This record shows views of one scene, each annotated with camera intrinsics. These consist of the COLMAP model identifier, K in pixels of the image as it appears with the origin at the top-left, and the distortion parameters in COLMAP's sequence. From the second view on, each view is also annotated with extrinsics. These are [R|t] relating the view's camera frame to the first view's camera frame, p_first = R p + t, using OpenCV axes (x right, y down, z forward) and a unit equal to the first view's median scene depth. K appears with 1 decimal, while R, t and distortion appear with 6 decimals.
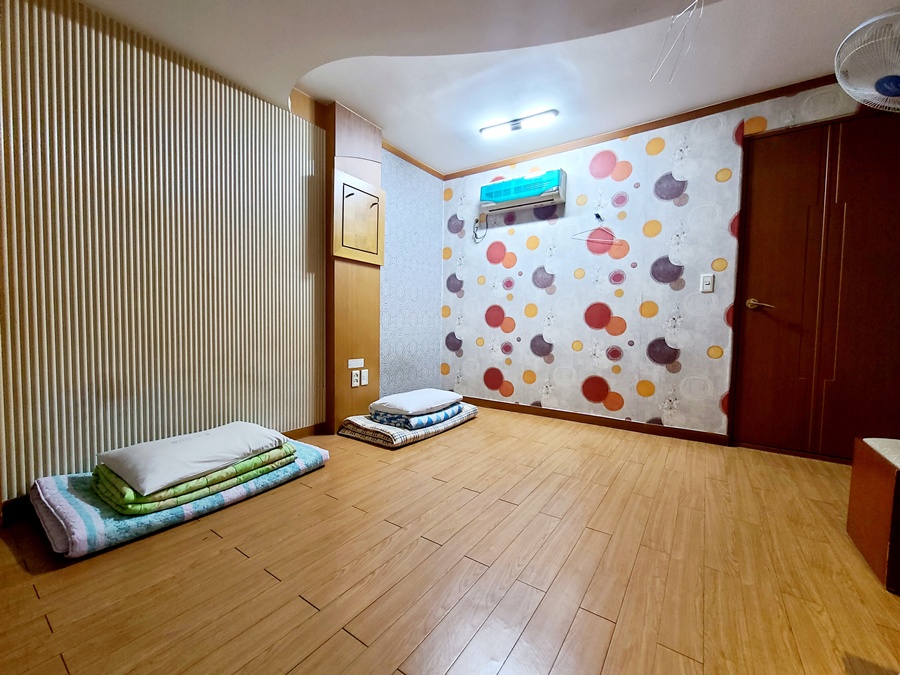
lens RADIAL K [[367.8, 0, 447.1], [0, 367.8, 342.4], [0, 0, 1]] dist [-0.004646, 0.000214]
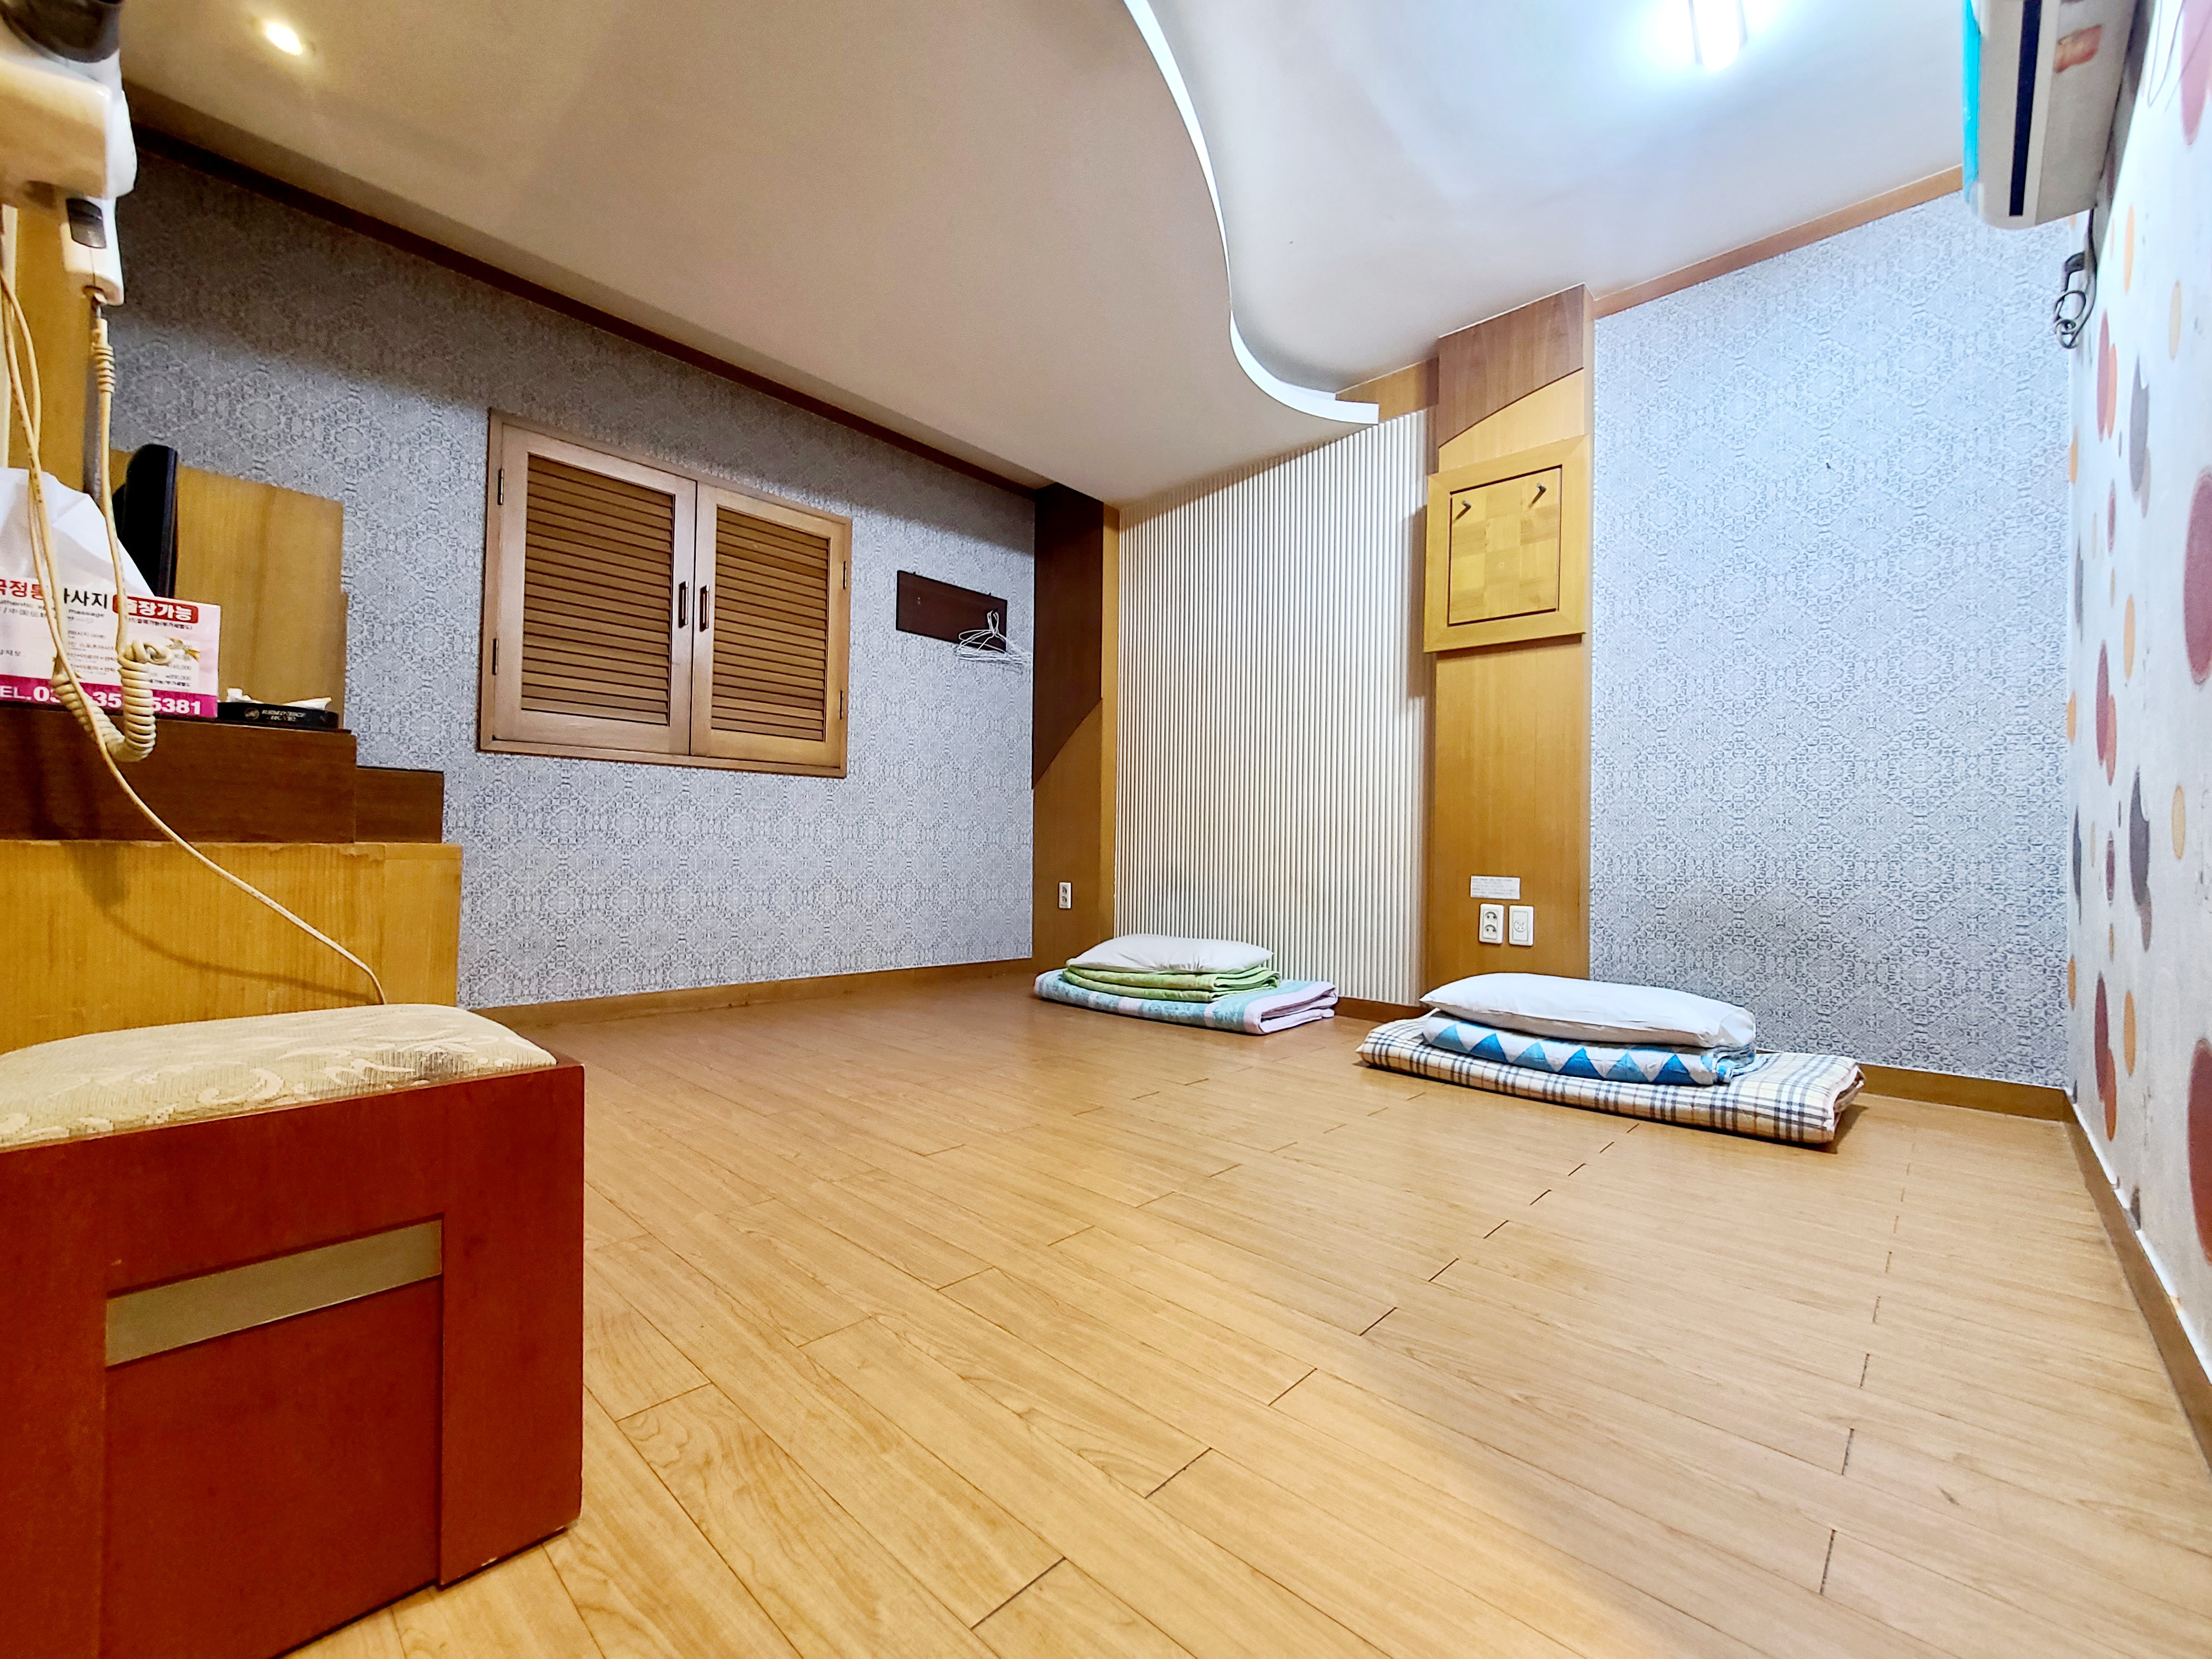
lens RADIAL K [[903.9, 0, 1104.5], [0, 903.9, 827.7], [0, 0, 1]] dist [-0.004646, 0.000214]
pose [[-0.144415, -0.048694, -0.988318, 1.240218], [-0.073413, 0.996563, -0.038373, 0.091244], [0.986790, 0.067014, -0.147493, 1.058560]]
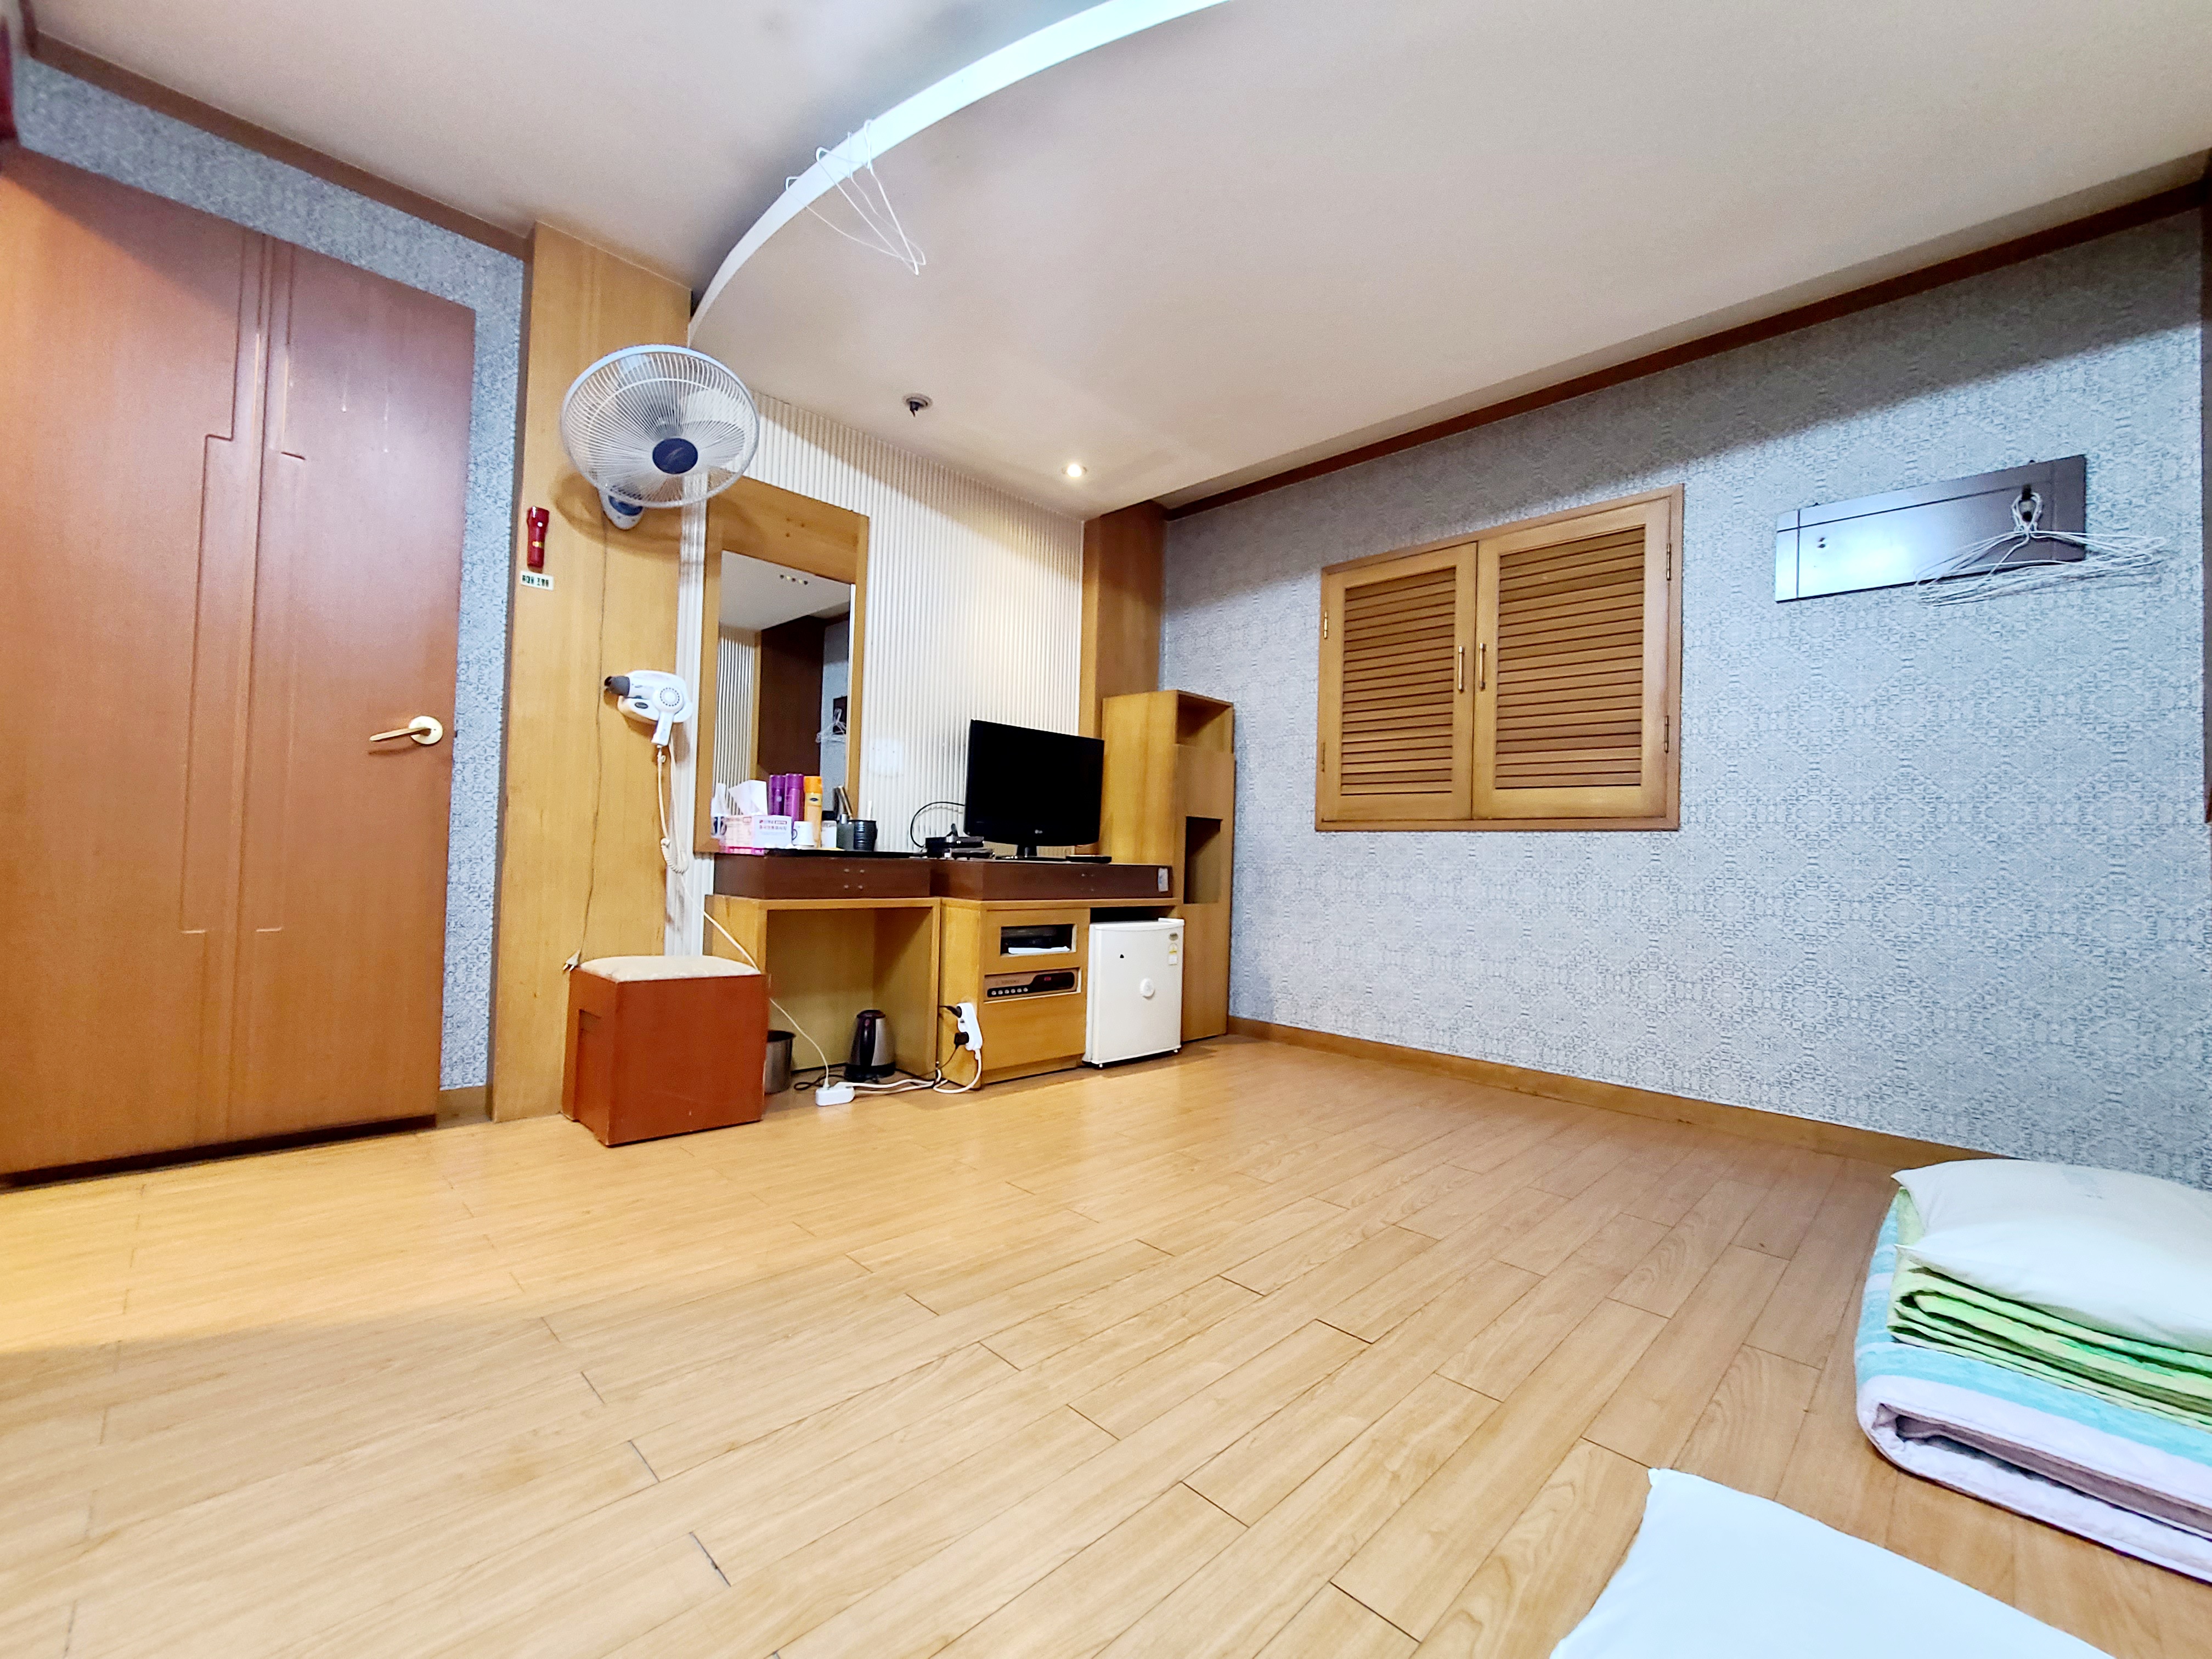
lens RADIAL K [[903.9, 0, 1106.0], [0, 903.9, 833.1], [0, 0, 1]] dist [-0.004646, 0.000214]
pose [[-0.984655, -0.046322, 0.168253, 0.066144], [-0.041885, 0.998677, 0.029826, -0.048304], [-0.169412, 0.022321, -0.985292, 1.791791]]
